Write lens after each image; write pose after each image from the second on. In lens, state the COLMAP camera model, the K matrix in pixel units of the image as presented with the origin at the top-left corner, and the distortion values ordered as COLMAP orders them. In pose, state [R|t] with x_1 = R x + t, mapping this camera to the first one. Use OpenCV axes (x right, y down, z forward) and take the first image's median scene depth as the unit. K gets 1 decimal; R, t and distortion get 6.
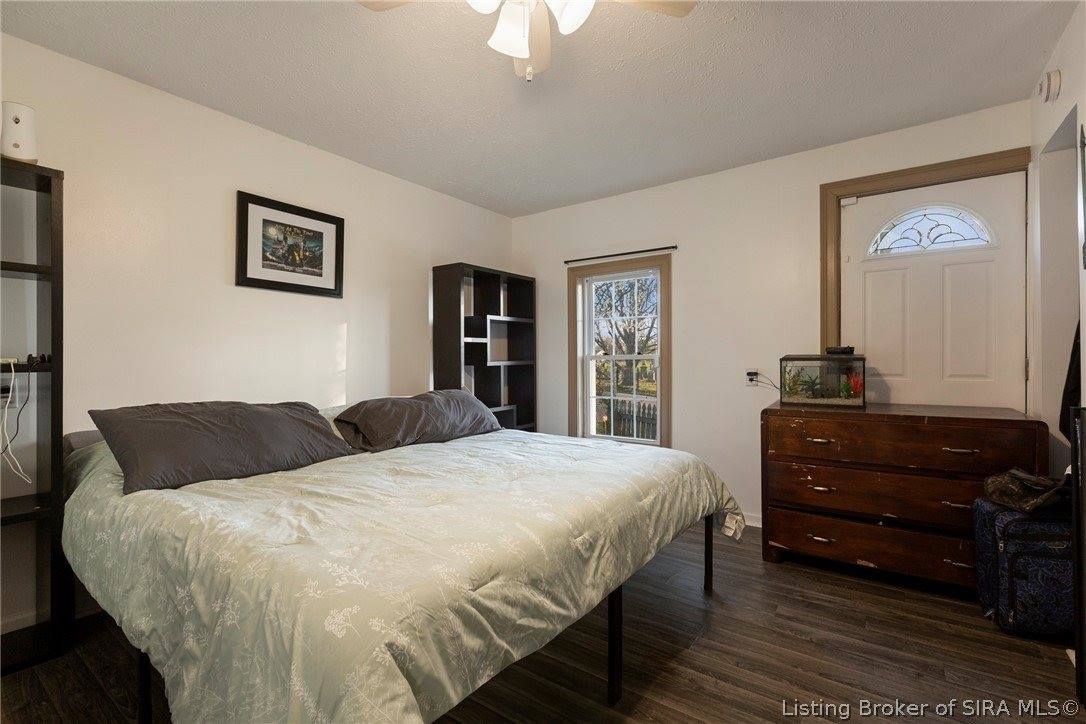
lens RADIAL K [[480.3, 0, 544.9], [0, 480.3, 359.1], [0, 0, 1]] dist [-0.004420, 0.000181]
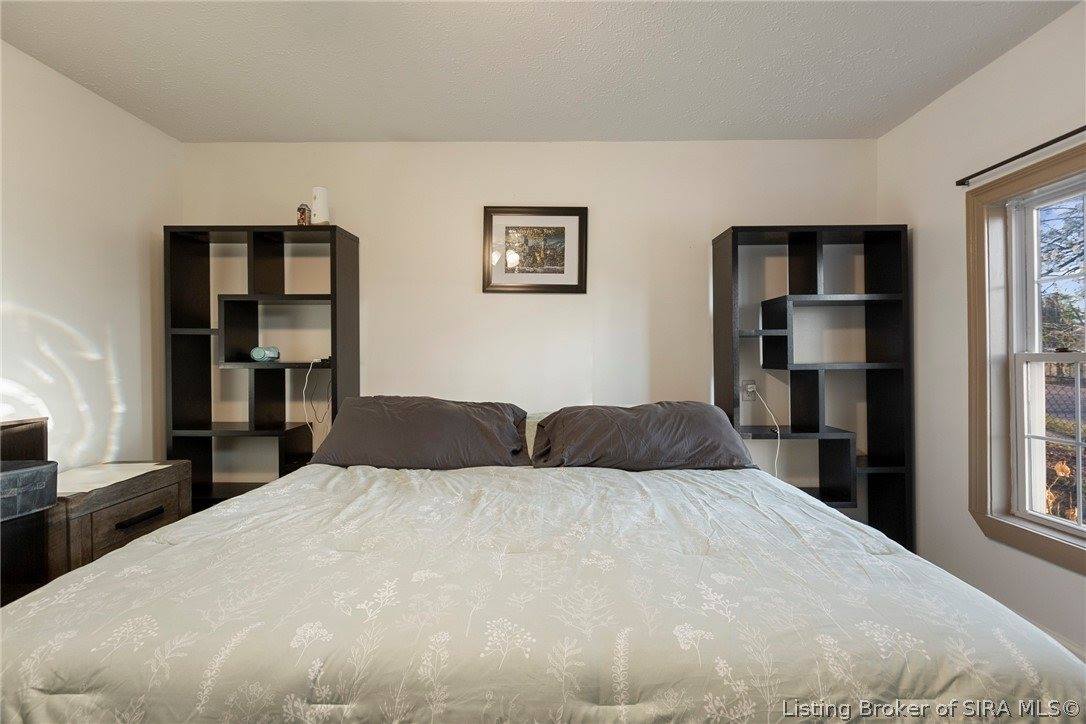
lens RADIAL K [[480.3, 0, 543.4], [0, 480.3, 359.0], [0, 0, 1]] dist [-0.004420, 0.000181]
pose [[0.582184, 0.001189, -0.813056, 0.292624], [-0.000400, 0.999999, 0.001176, -0.002125], [0.813057, -0.000359, 0.582185, 0.412300]]
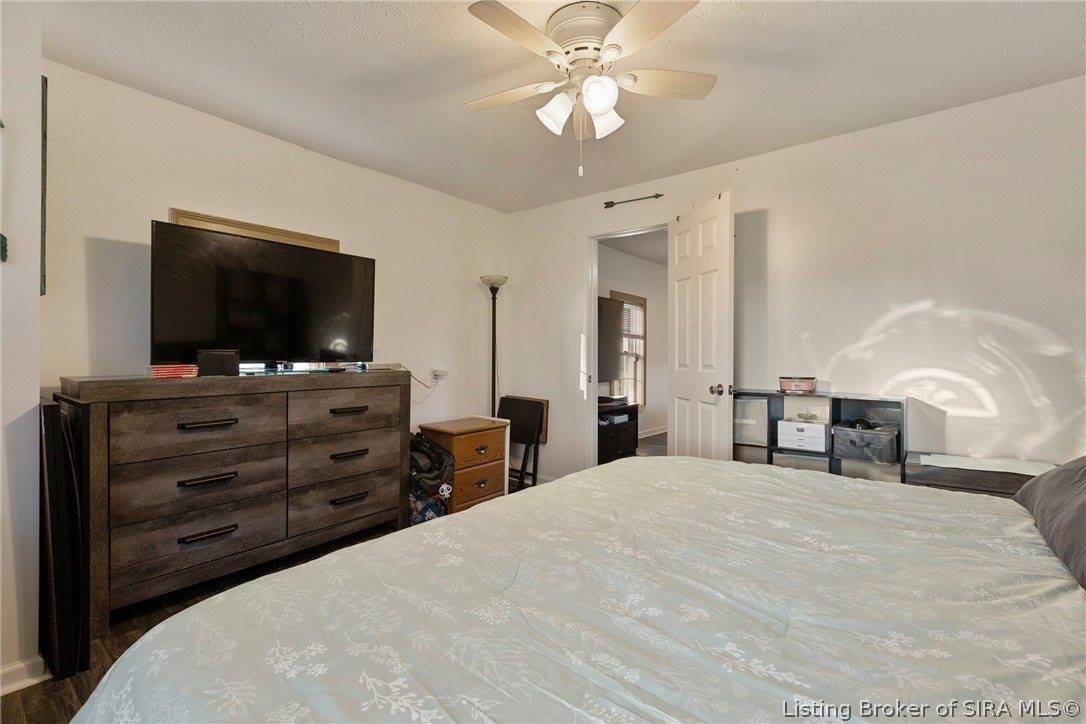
lens RADIAL K [[480.3, 0, 542.8], [0, 480.3, 360.1], [0, 0, 1]] dist [-0.004420, 0.000181]
pose [[-0.999056, 0.003419, 0.043295, 0.011425], [0.003797, 0.999955, 0.008651, -0.001113], [-0.043264, 0.008807, -0.999025, 1.058712]]
